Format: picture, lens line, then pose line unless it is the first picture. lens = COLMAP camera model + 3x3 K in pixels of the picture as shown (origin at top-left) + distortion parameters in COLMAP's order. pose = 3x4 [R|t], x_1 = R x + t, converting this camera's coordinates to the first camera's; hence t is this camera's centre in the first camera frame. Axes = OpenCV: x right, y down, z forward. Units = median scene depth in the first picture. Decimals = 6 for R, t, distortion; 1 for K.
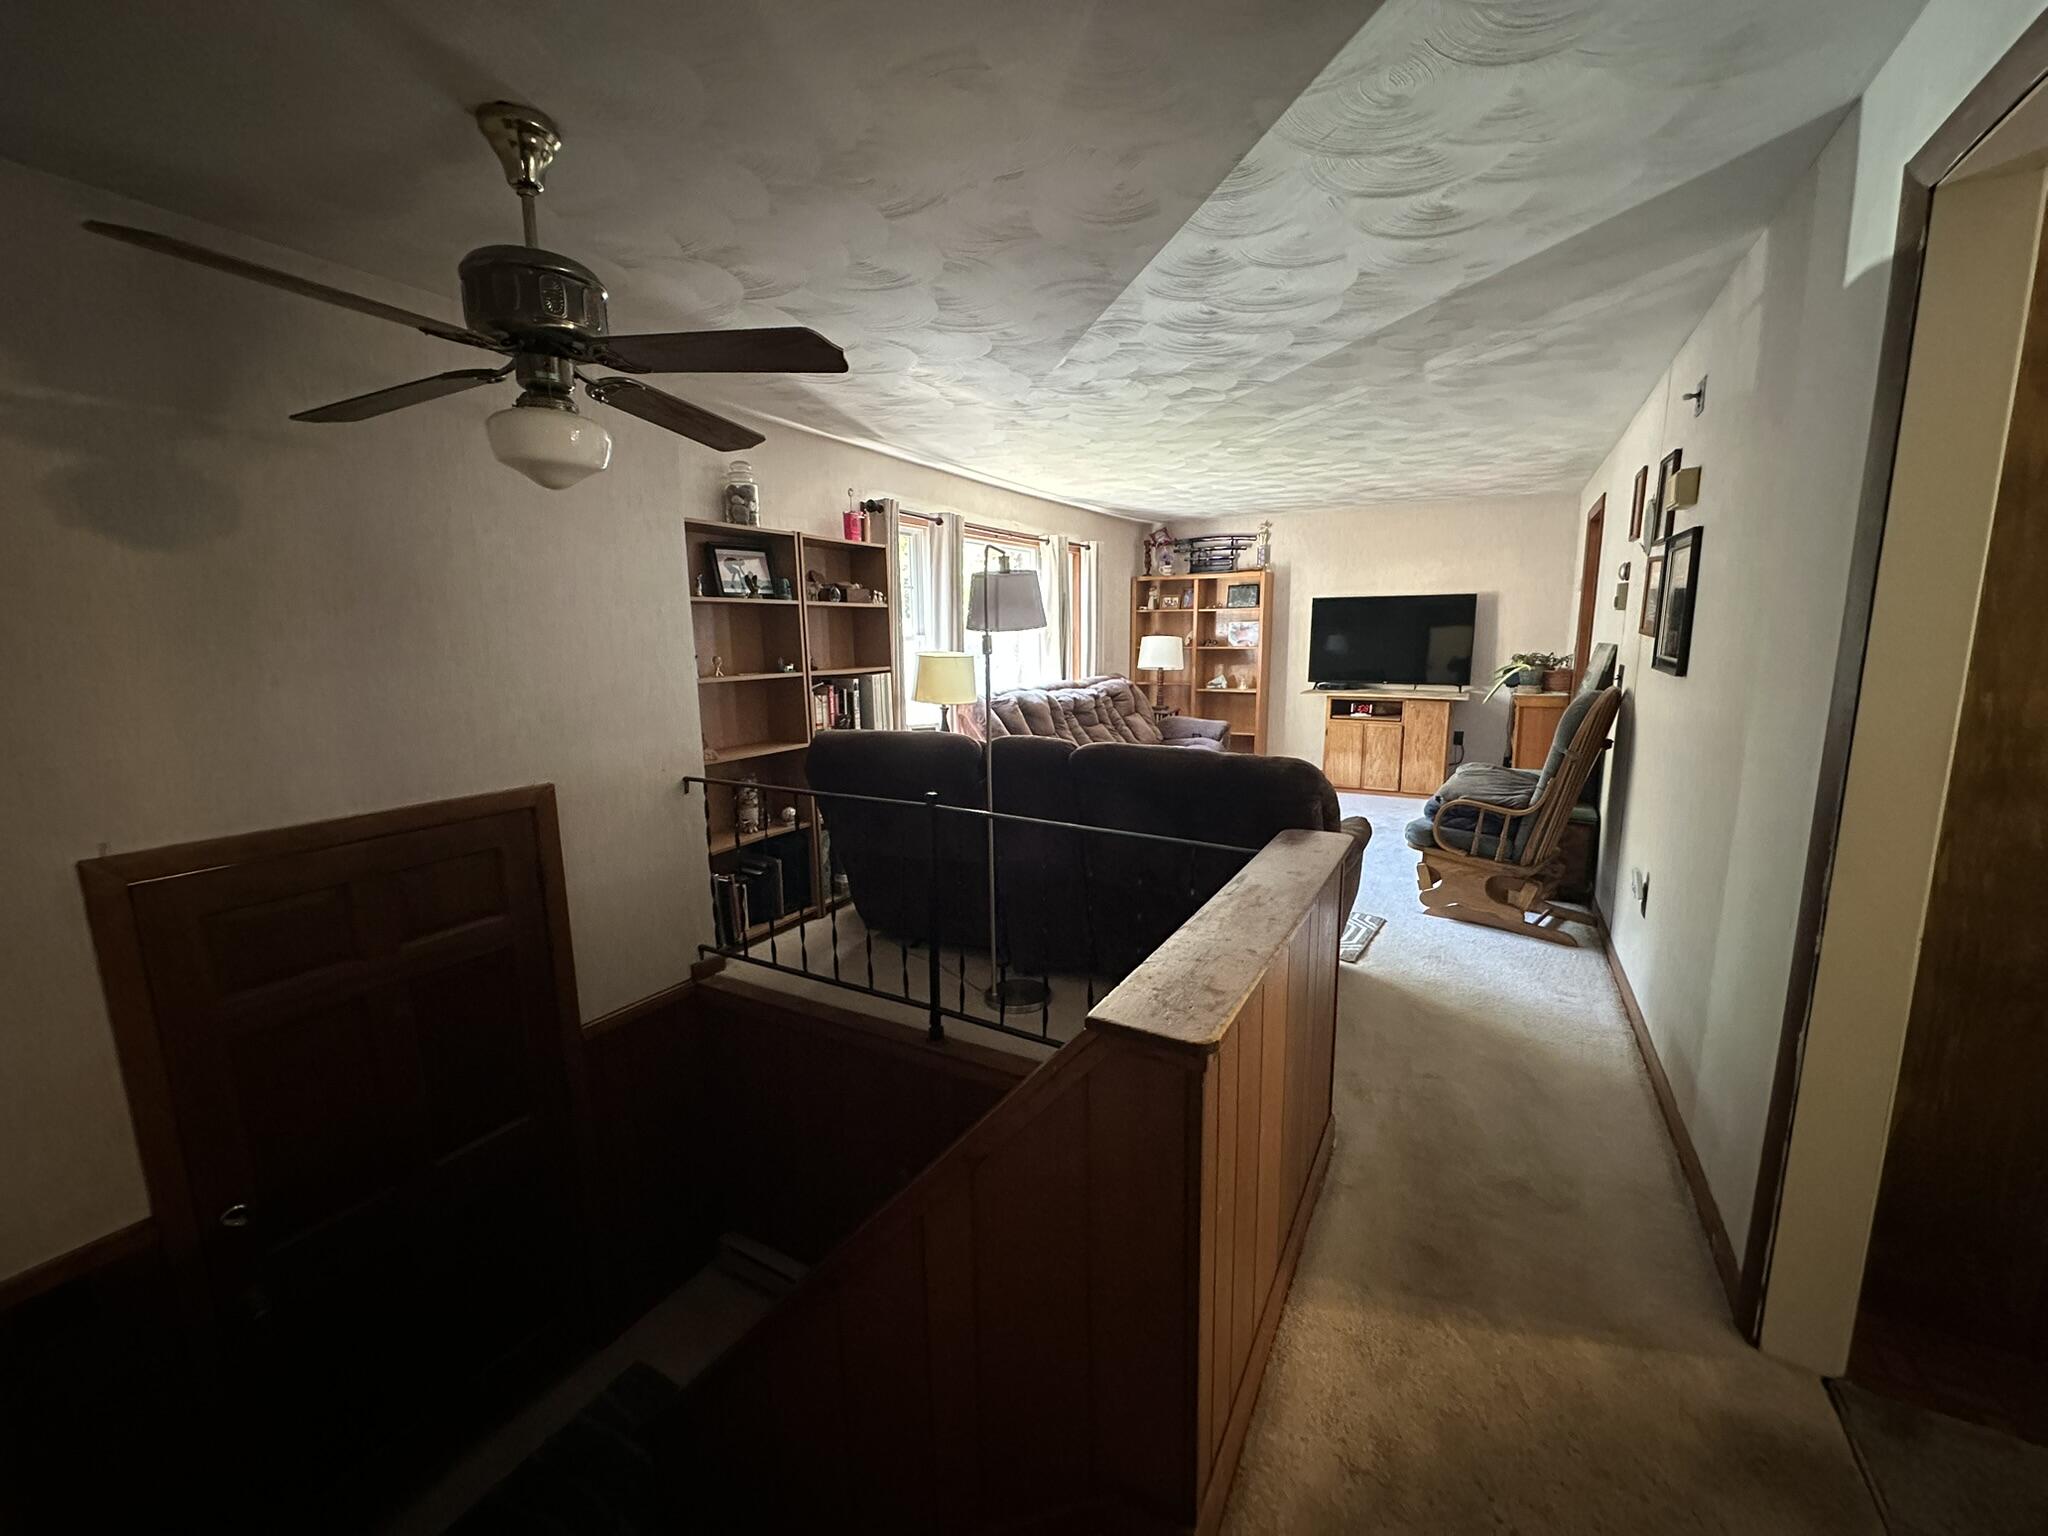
lens RADIAL K [[815.3, 0, 1027.2], [0, 815.3, 764.1], [0, 0, 1]] dist [0.000011, 0.000245]
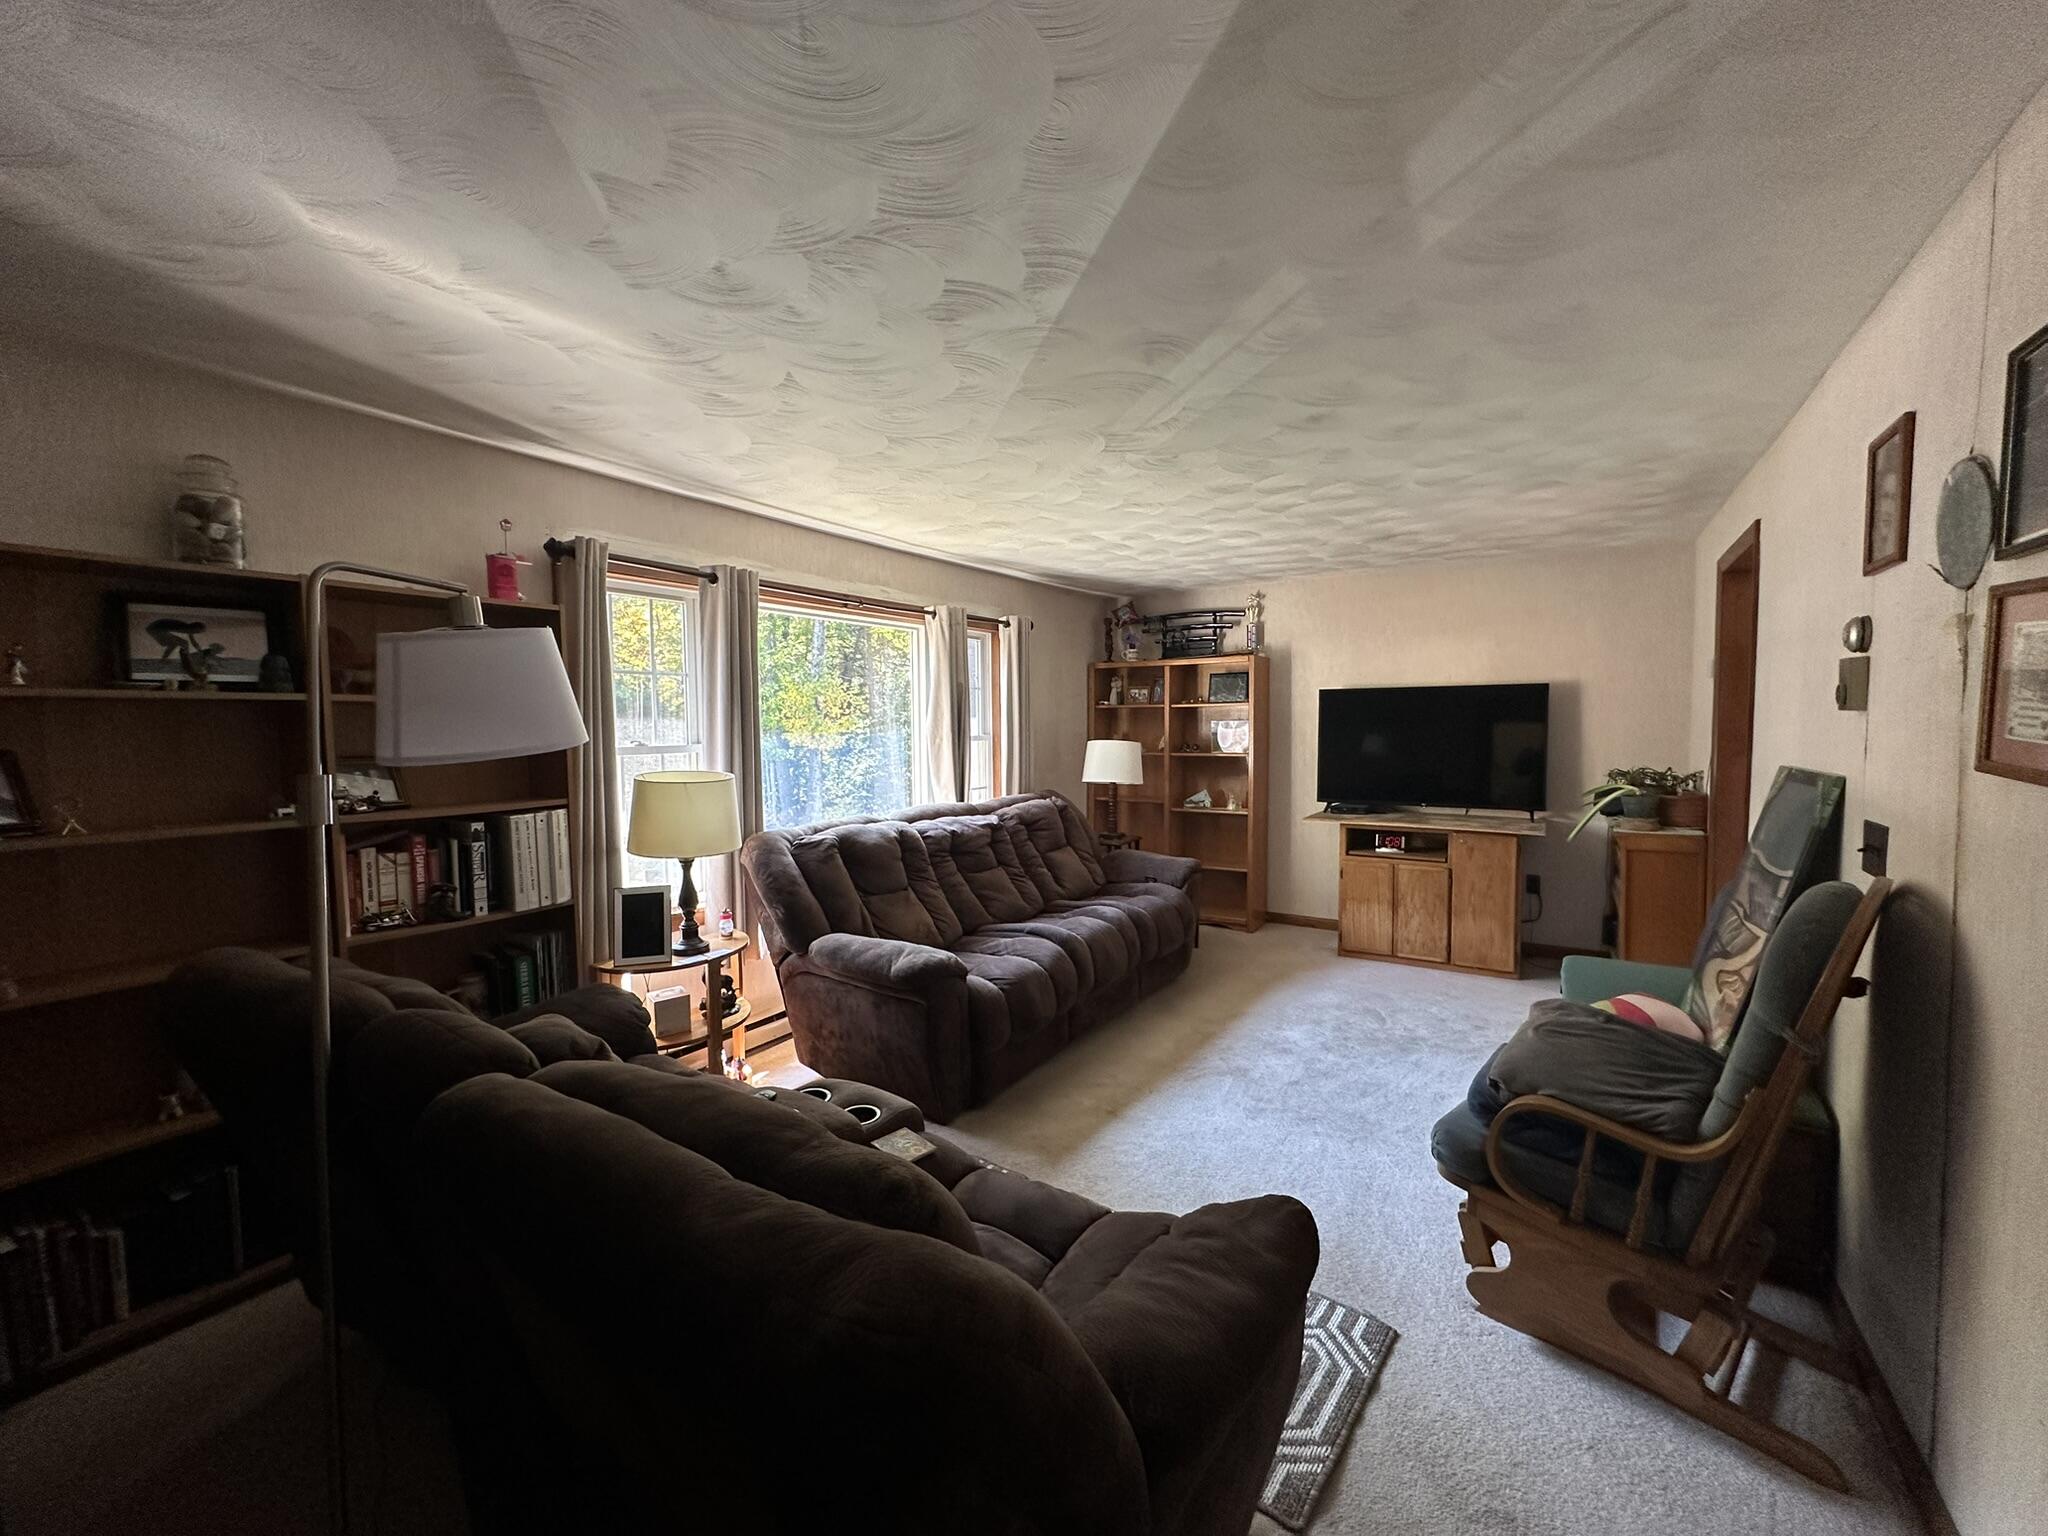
lens RADIAL K [[815.3, 0, 1025.7], [0, 815.3, 767.4], [0, 0, 1]] dist [0.000011, 0.000245]
pose [[0.997399, 0.005299, -0.071876, 0.154579], [-0.012986, 0.994184, -0.106907, -0.056840], [0.070892, 0.107562, 0.991668, 0.283678]]
